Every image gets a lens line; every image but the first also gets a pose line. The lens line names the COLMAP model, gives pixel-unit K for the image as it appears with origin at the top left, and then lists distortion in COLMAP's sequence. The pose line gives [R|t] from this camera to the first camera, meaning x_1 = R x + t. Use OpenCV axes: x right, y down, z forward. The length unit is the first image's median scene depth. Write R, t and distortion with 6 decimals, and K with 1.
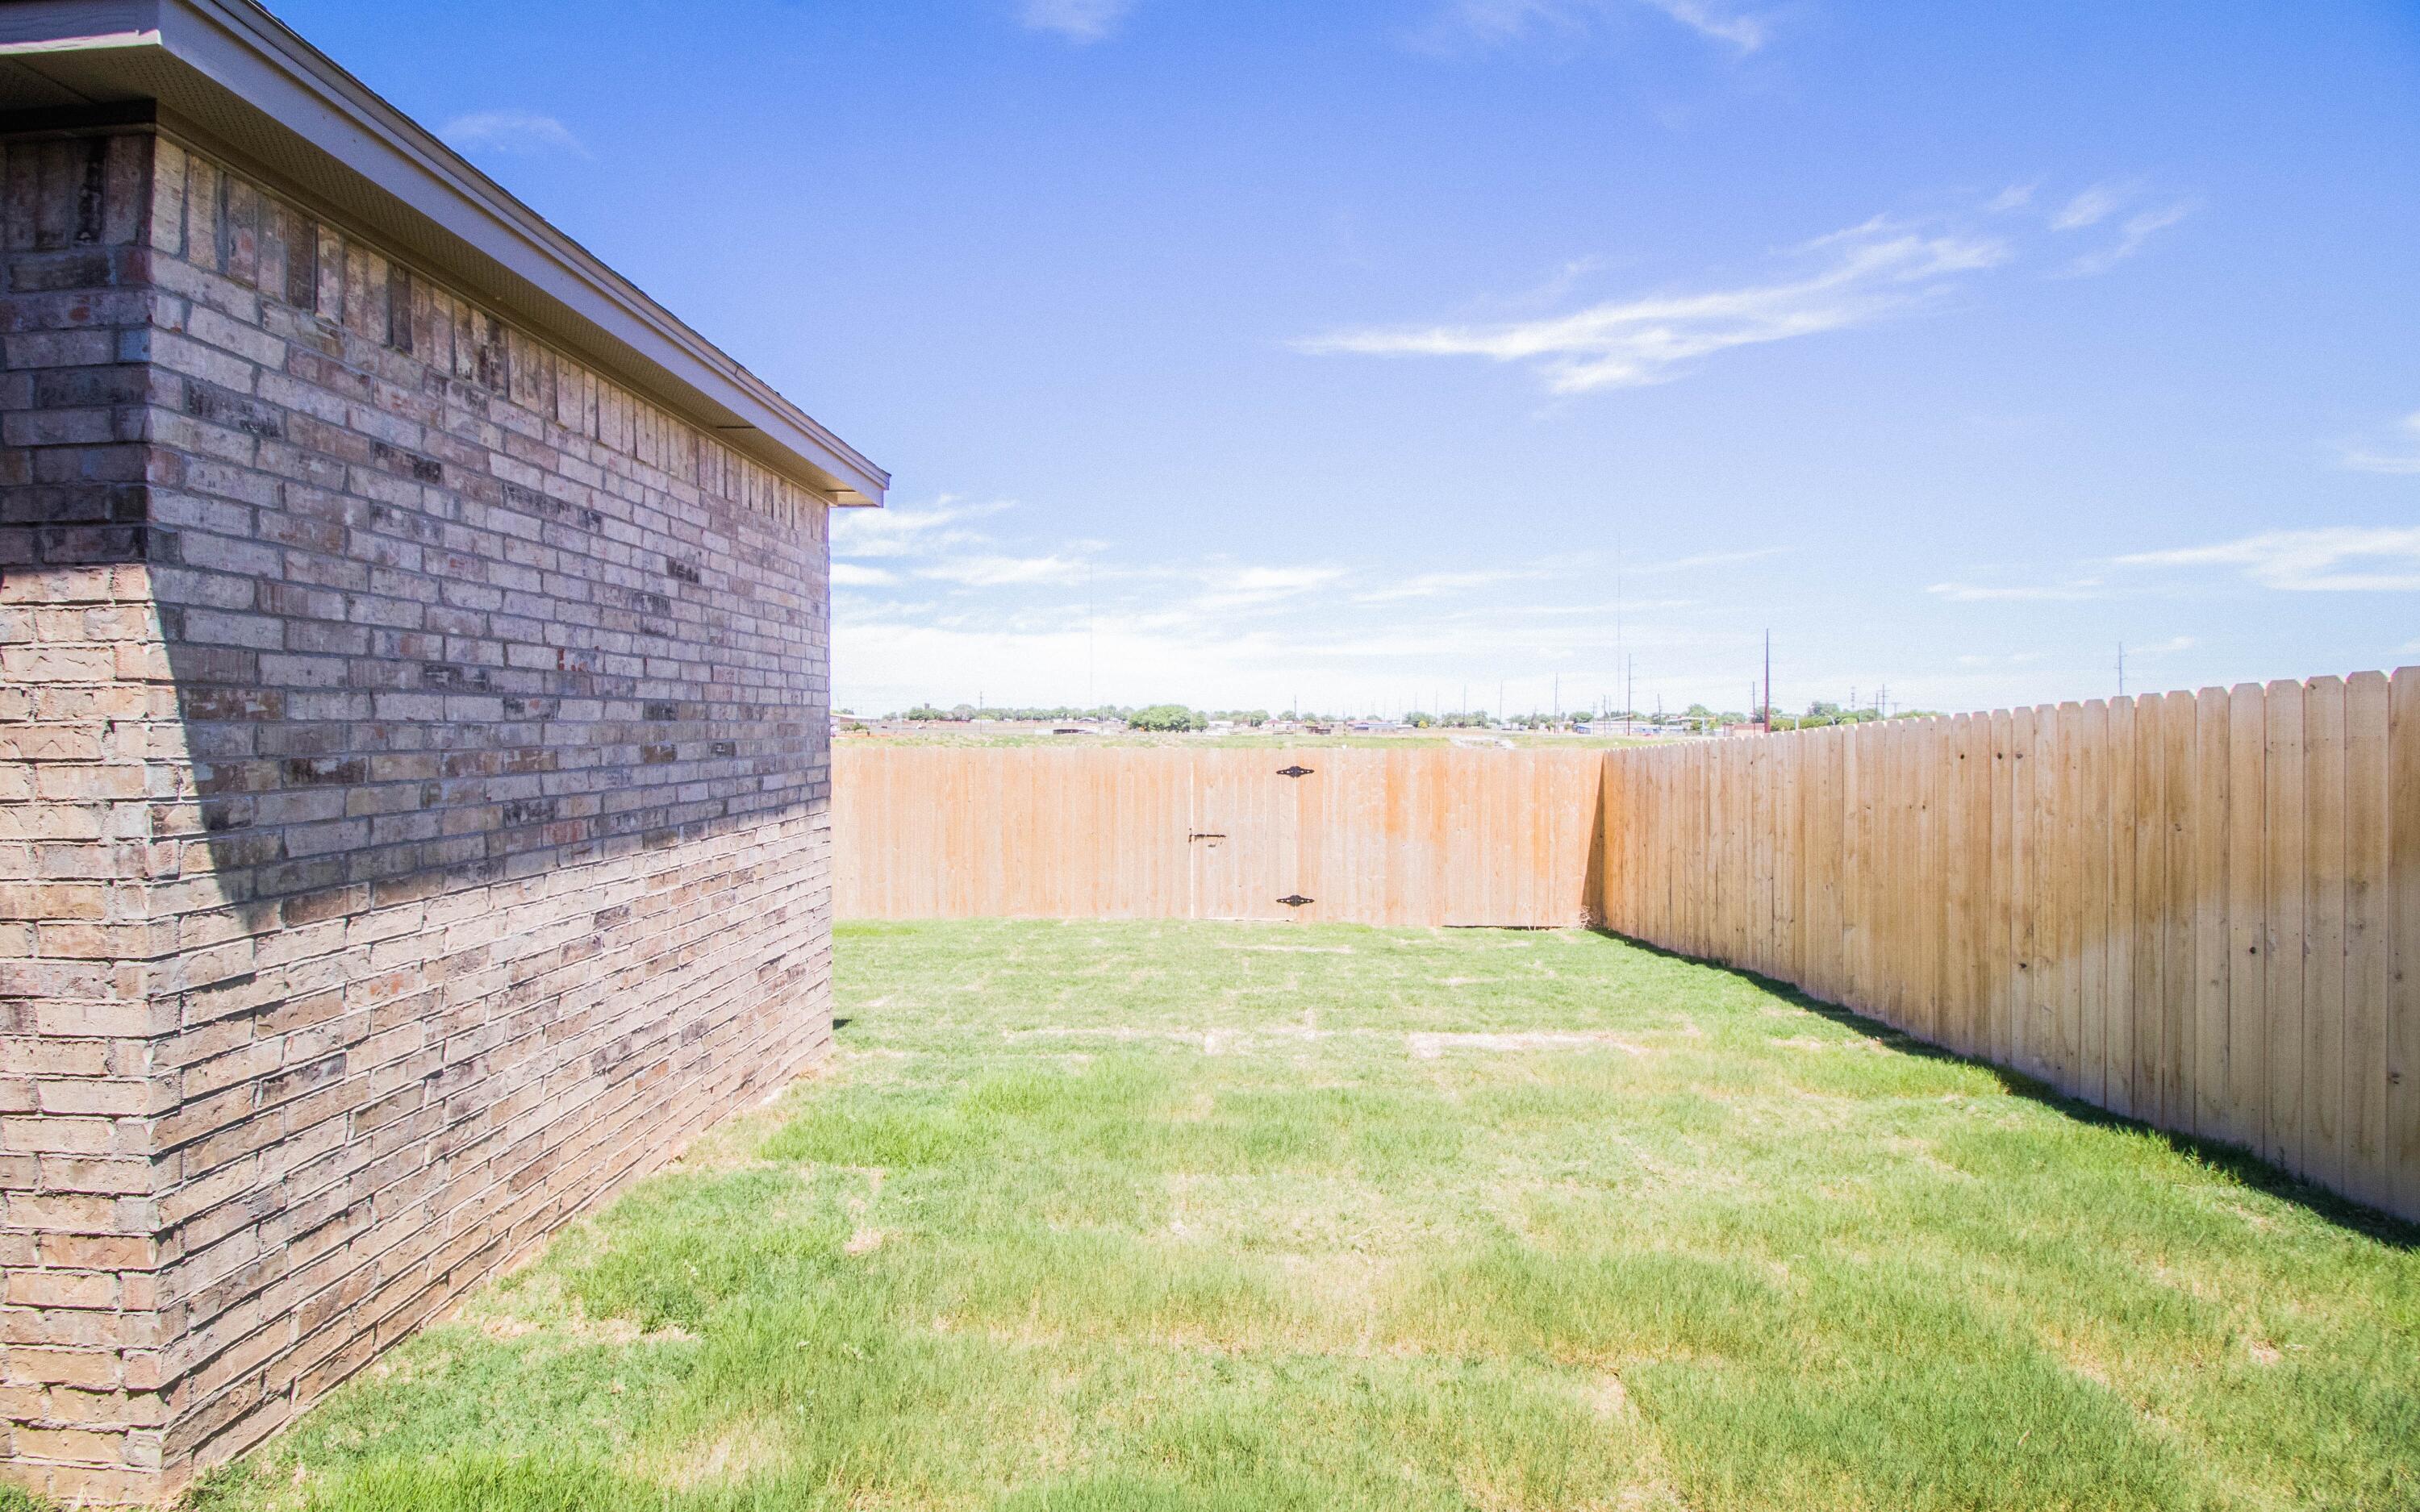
lens RADIAL K [[1104.5, 0, 1205.1], [0, 1104.5, 712.3], [0, 0, 1]] dist [-0.001221, -0.012085]
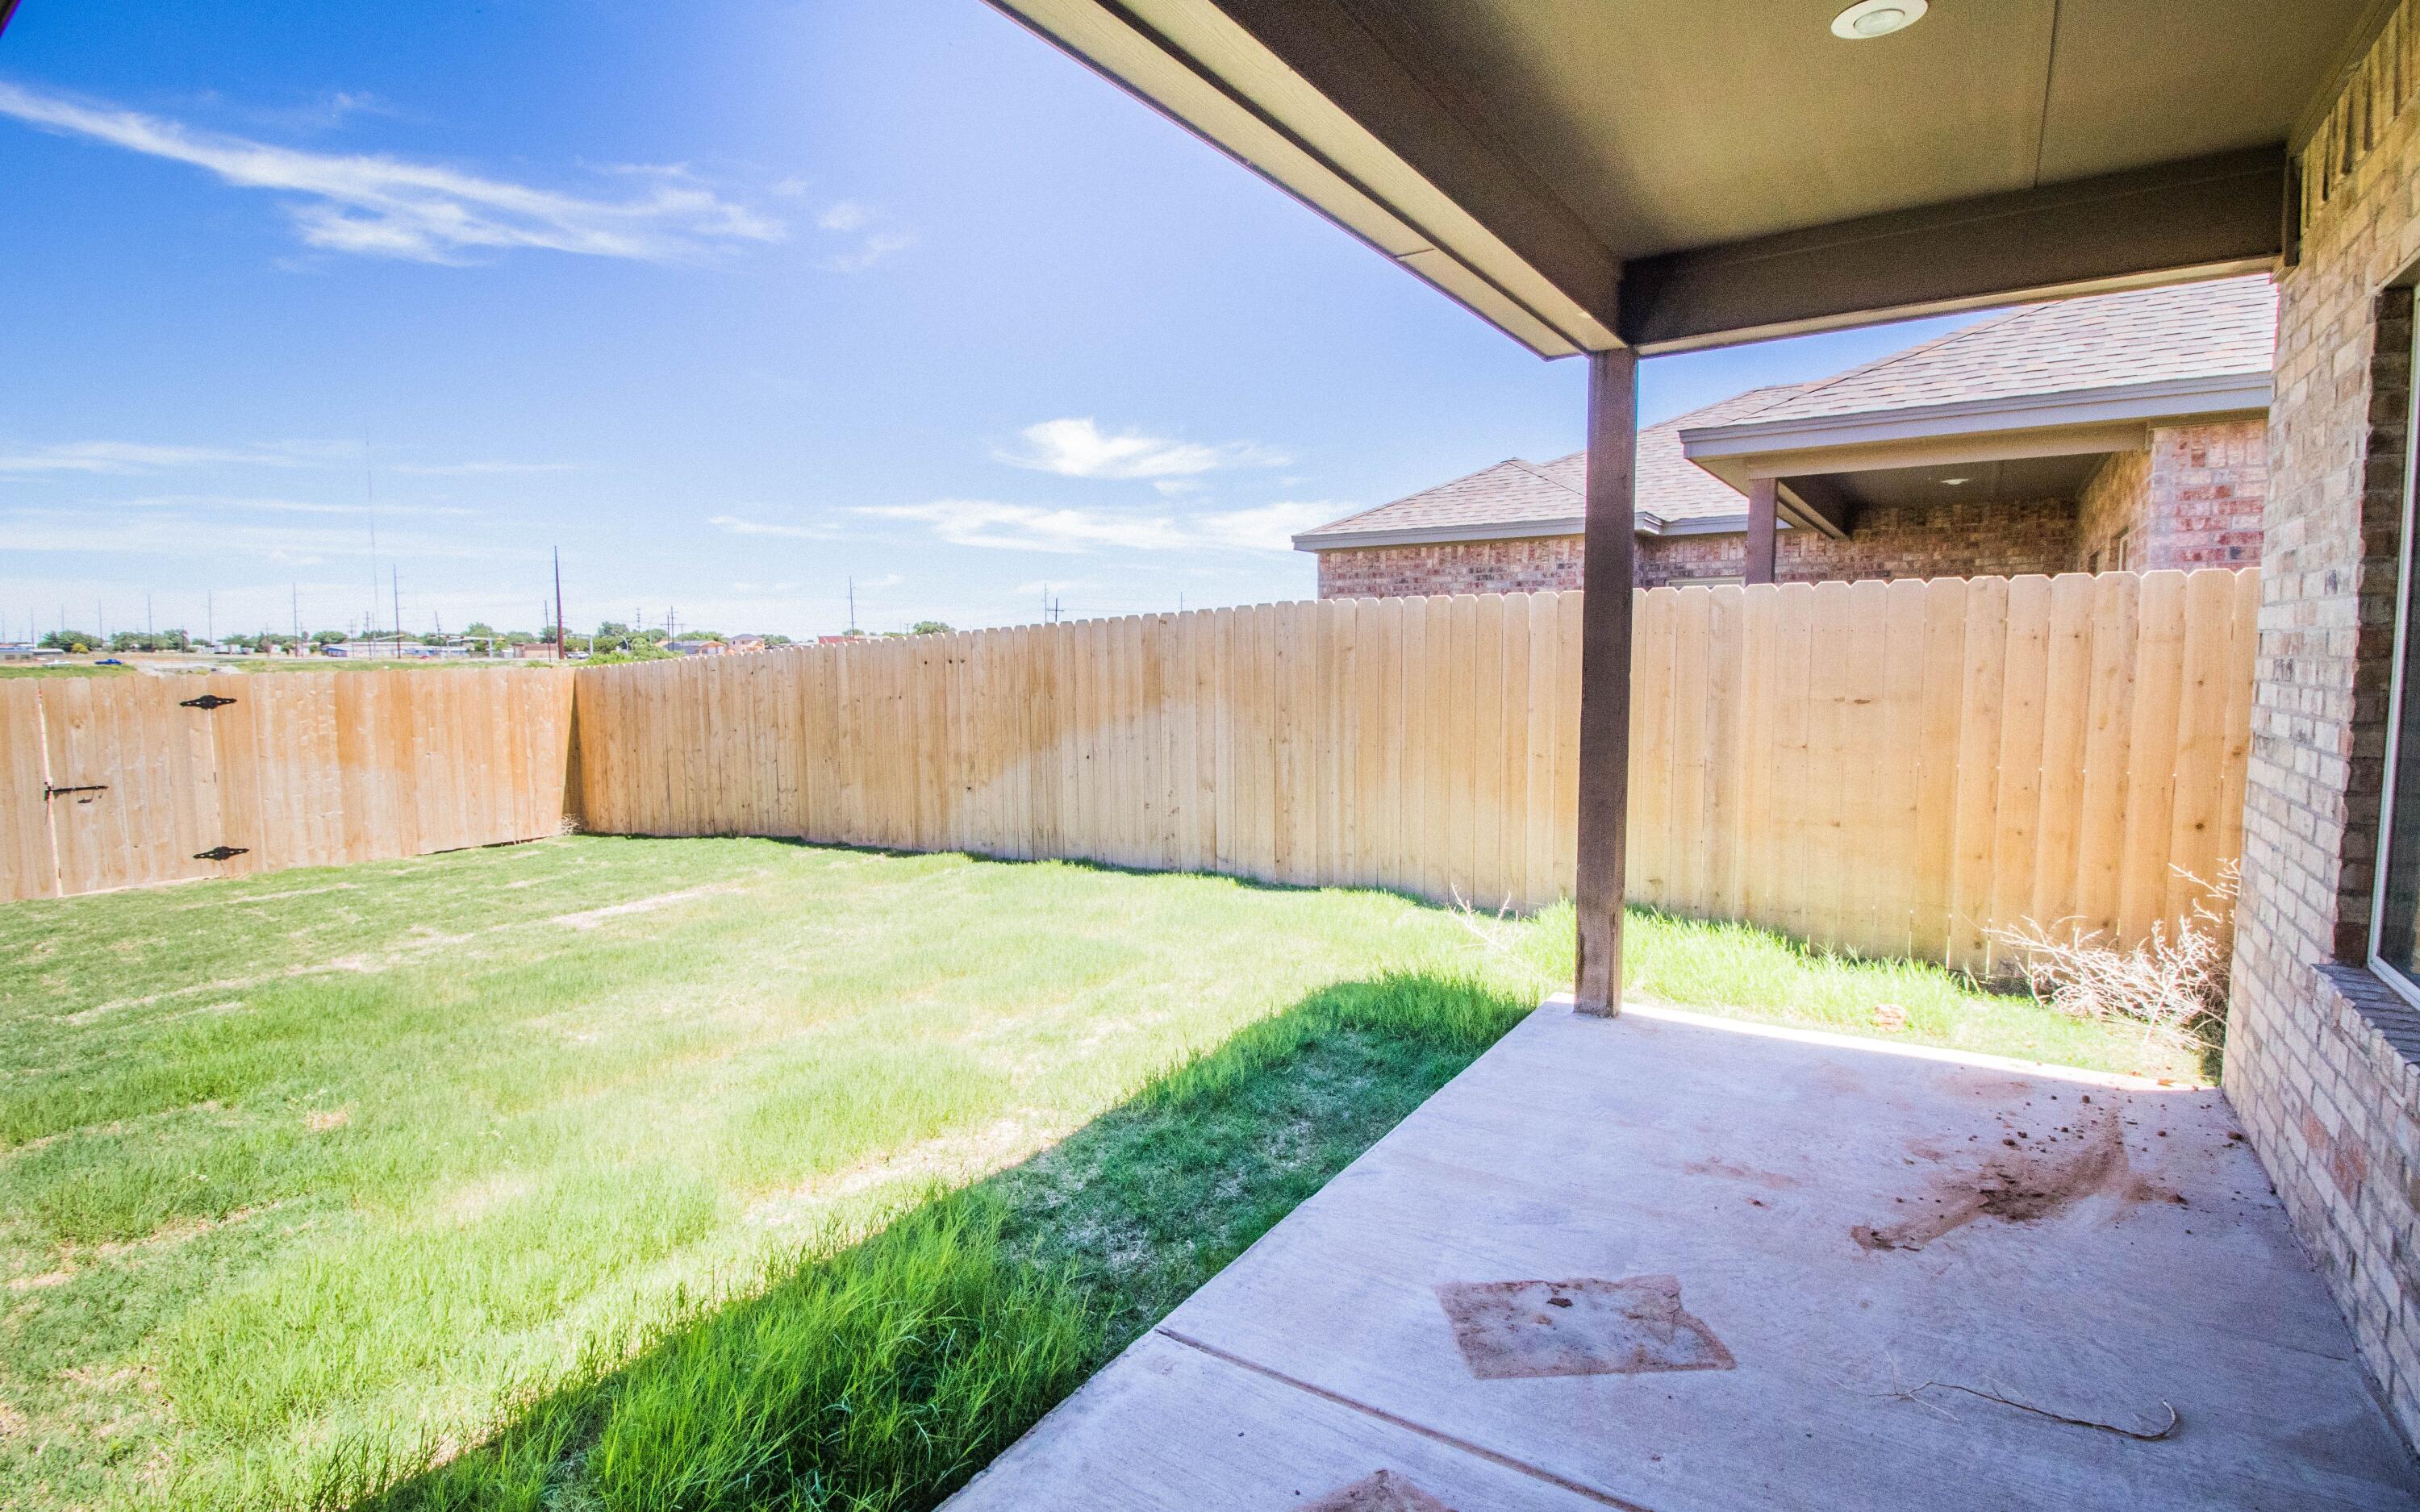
lens RADIAL K [[1108.9, 0, 1192.1], [0, 1108.9, 727.7], [0, 0, 1]] dist [-0.003306, -0.012133]
pose [[0.545080, -0.066955, 0.835706, -0.210317], [-0.004915, 0.996534, 0.083045, 0.000104], [-0.838370, -0.049374, 0.542861, -0.081552]]
